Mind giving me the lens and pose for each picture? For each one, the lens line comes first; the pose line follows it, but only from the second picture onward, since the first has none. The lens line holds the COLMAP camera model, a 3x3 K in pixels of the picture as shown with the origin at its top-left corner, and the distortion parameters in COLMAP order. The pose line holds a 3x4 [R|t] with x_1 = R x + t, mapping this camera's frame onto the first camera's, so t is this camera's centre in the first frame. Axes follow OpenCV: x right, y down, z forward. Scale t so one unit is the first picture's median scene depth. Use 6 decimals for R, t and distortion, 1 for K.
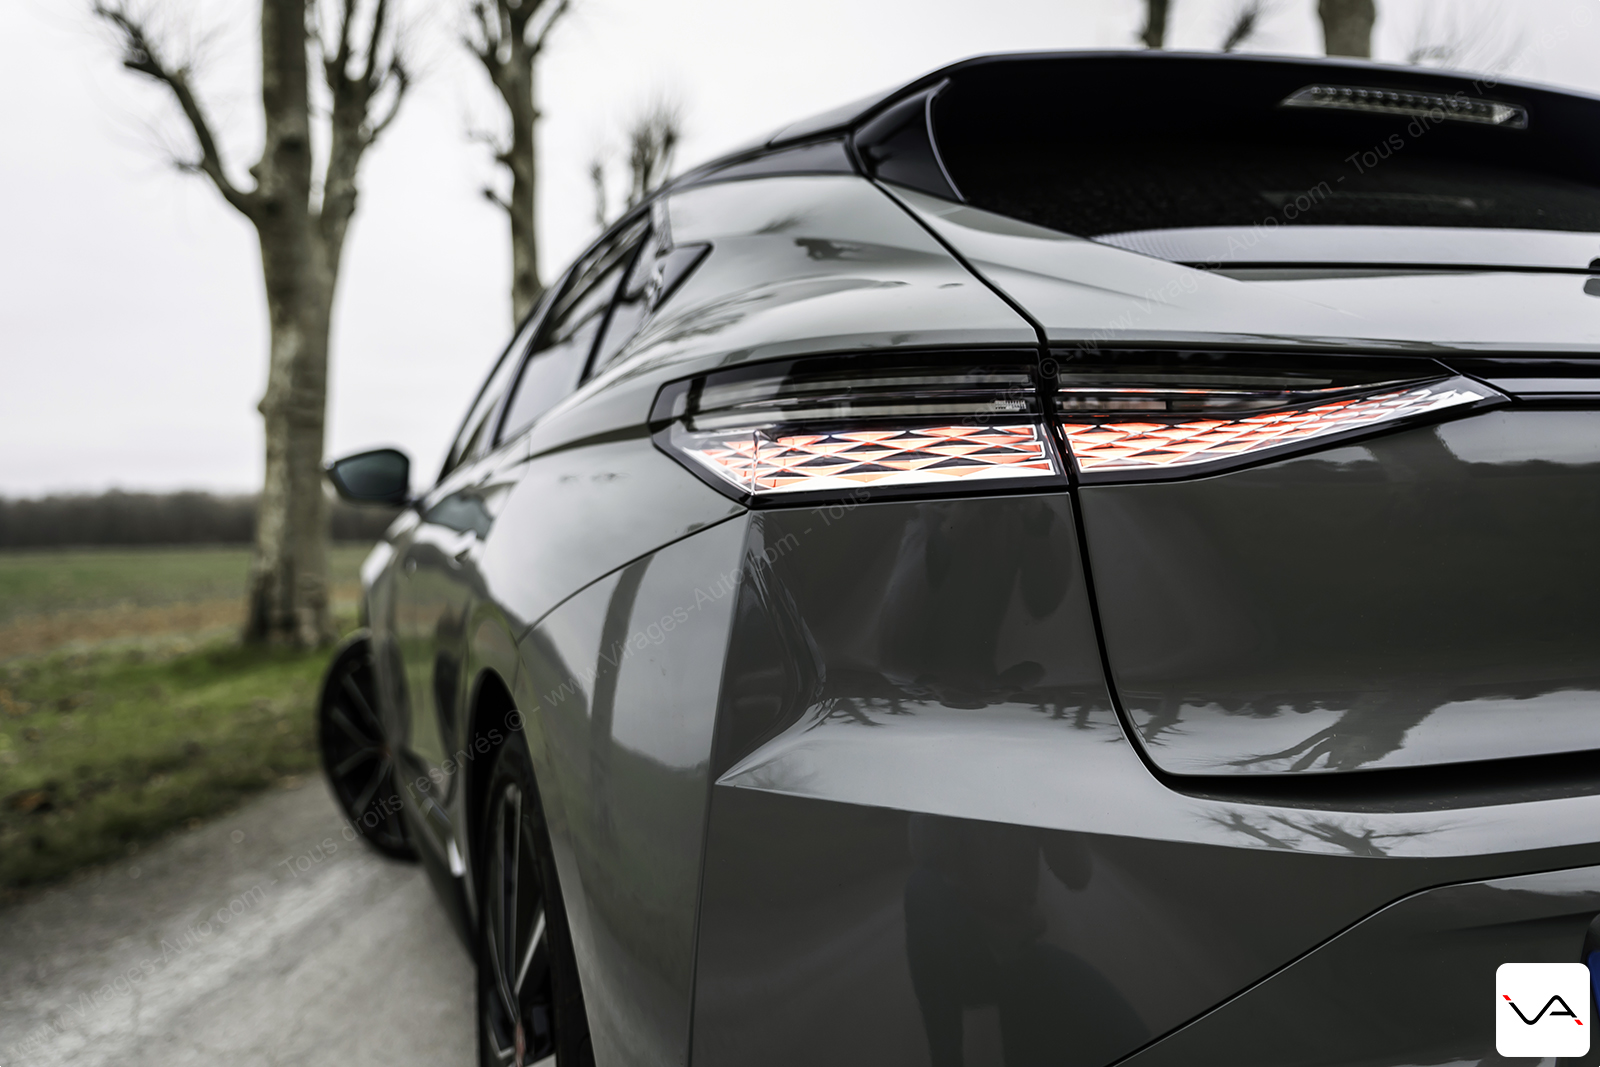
lens RADIAL K [[1379.3, 0, 807.0], [0, 1379.3, 538.5], [0, 0, 1]] dist [-0.014554, 0.011000]
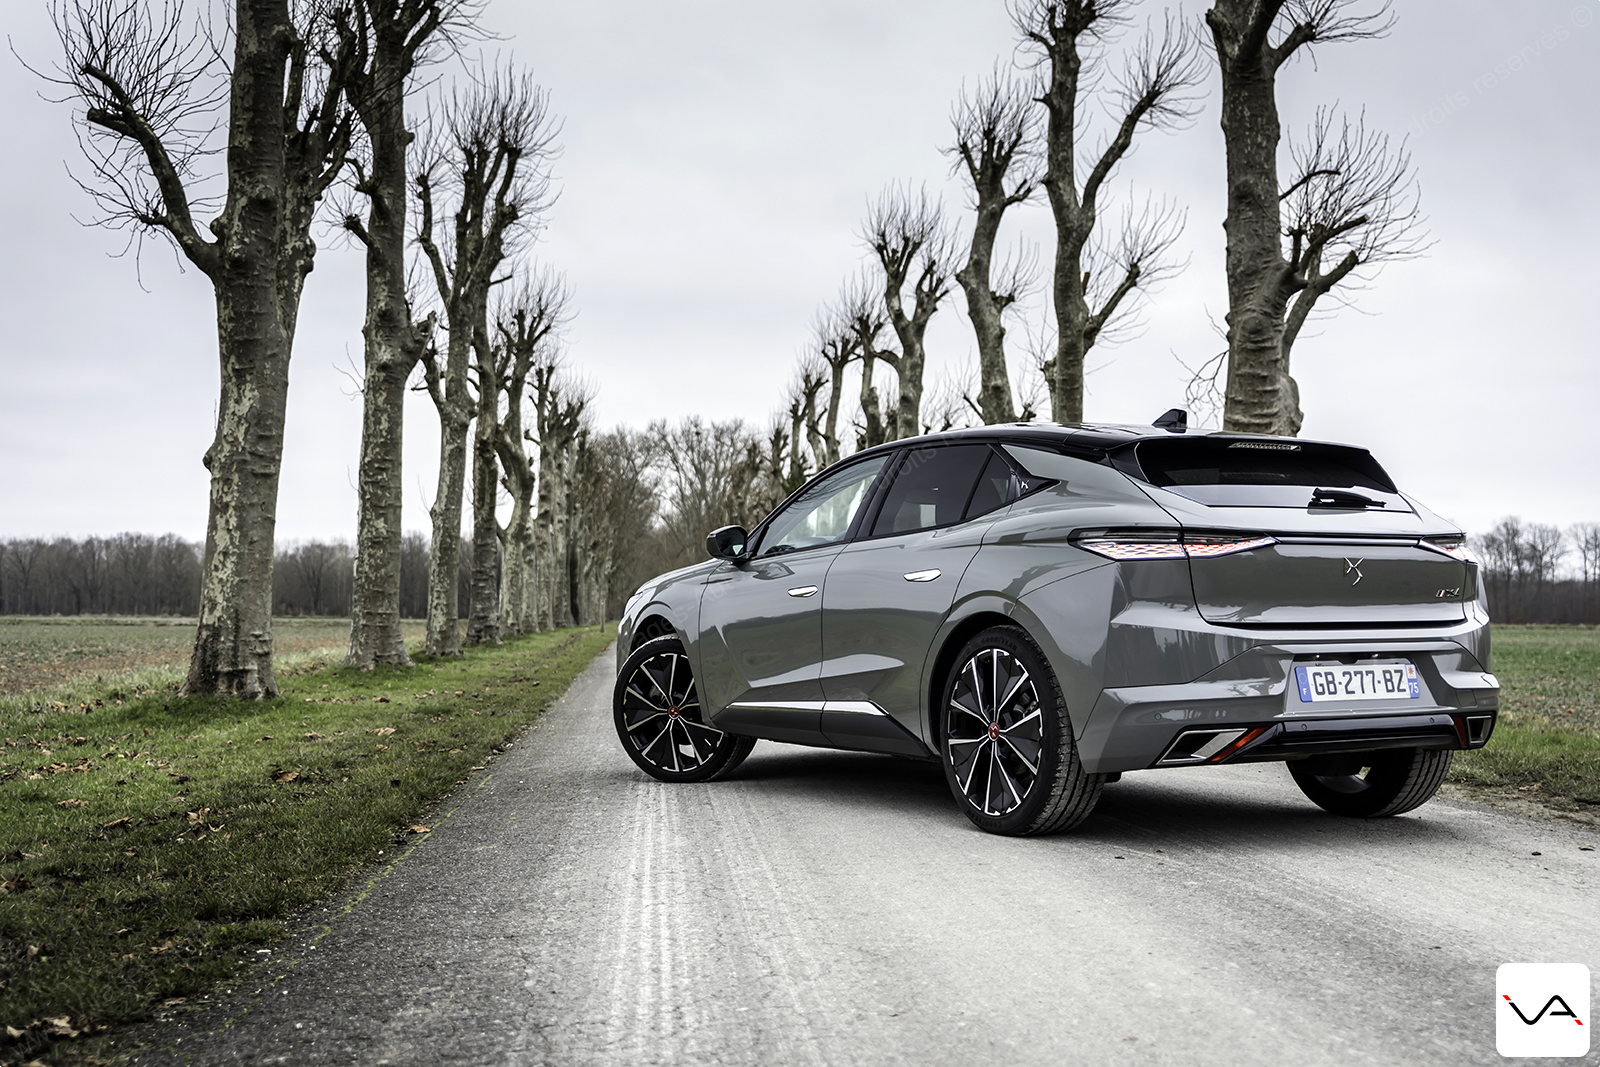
lens RADIAL K [[1871.0, 0, 800.1], [0, 1871.0, 527.8], [0, 0, 1]] dist [0.000485, 0.000000]
pose [[0.990060, 0.030343, 0.137335, -0.160224], [-0.023069, 0.998261, -0.054253, 0.018699], [-0.138743, 0.050546, 0.989038, -0.410407]]
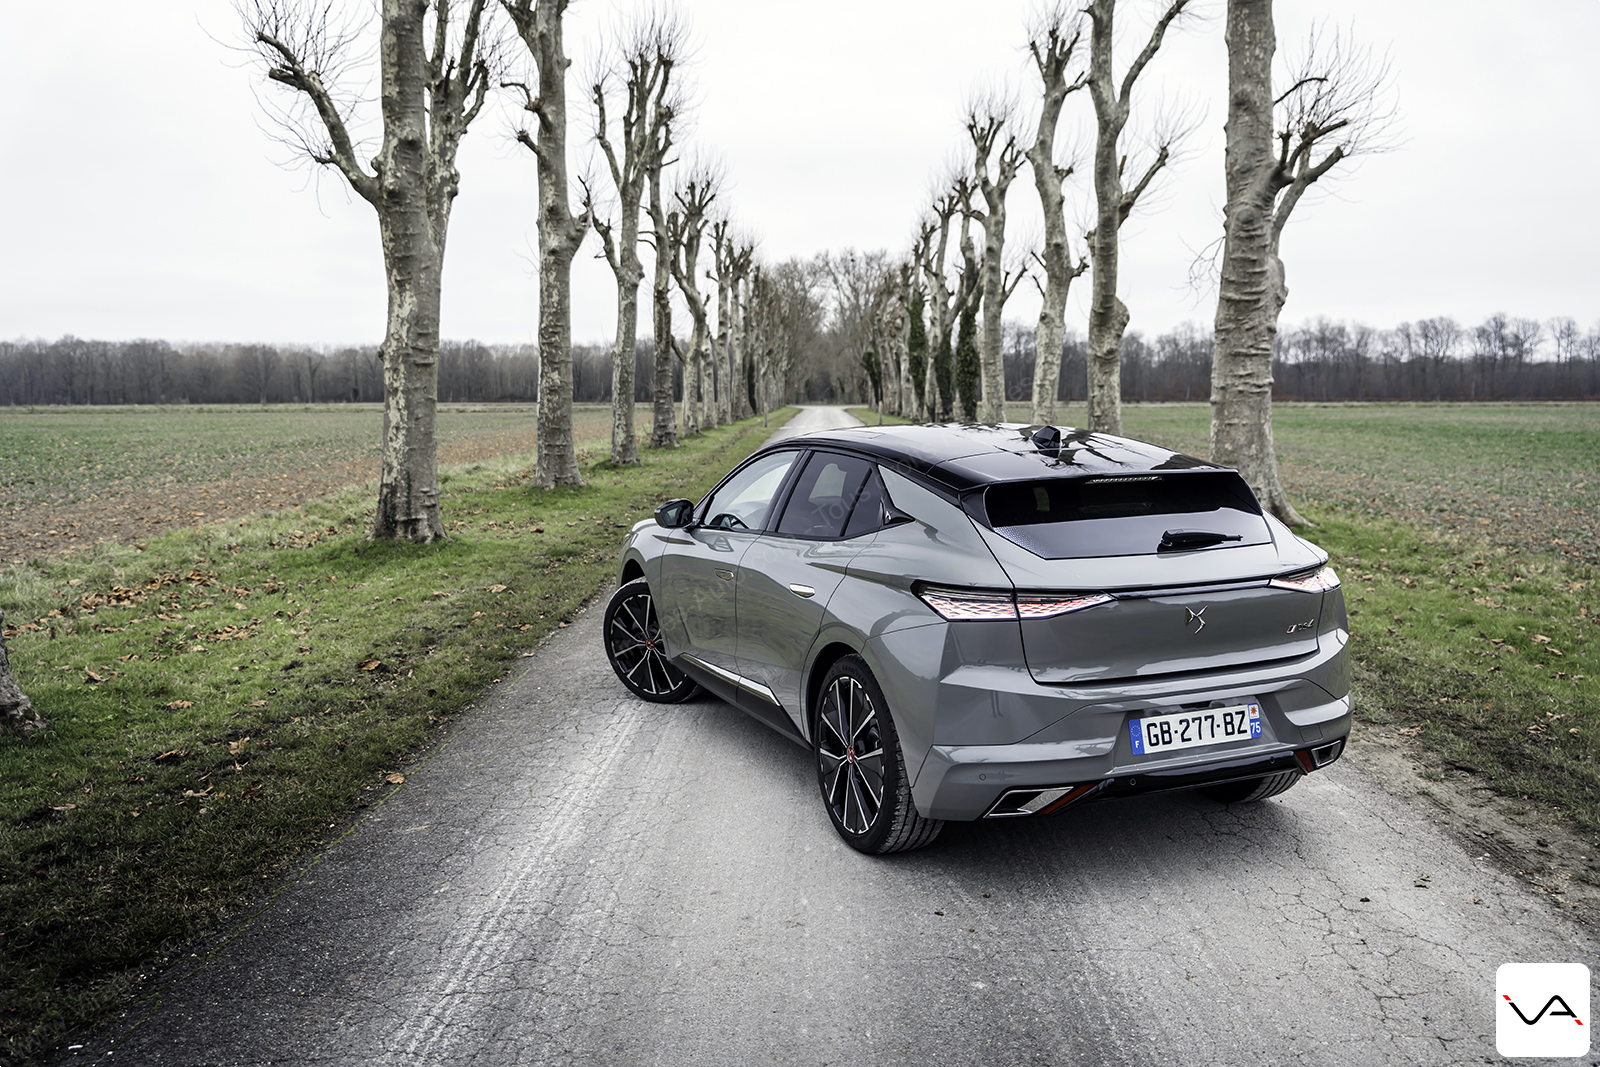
lens RADIAL K [[1379.3, 0, 792.7], [0, 1379.3, 535.9], [0, 0, 1]] dist [-0.014554, 0.011000]
pose [[0.999449, 0.012124, 0.030895, -0.058846], [-0.015244, 0.994580, 0.102848, -0.064598], [-0.029480, -0.103262, 0.994217, -0.292149]]
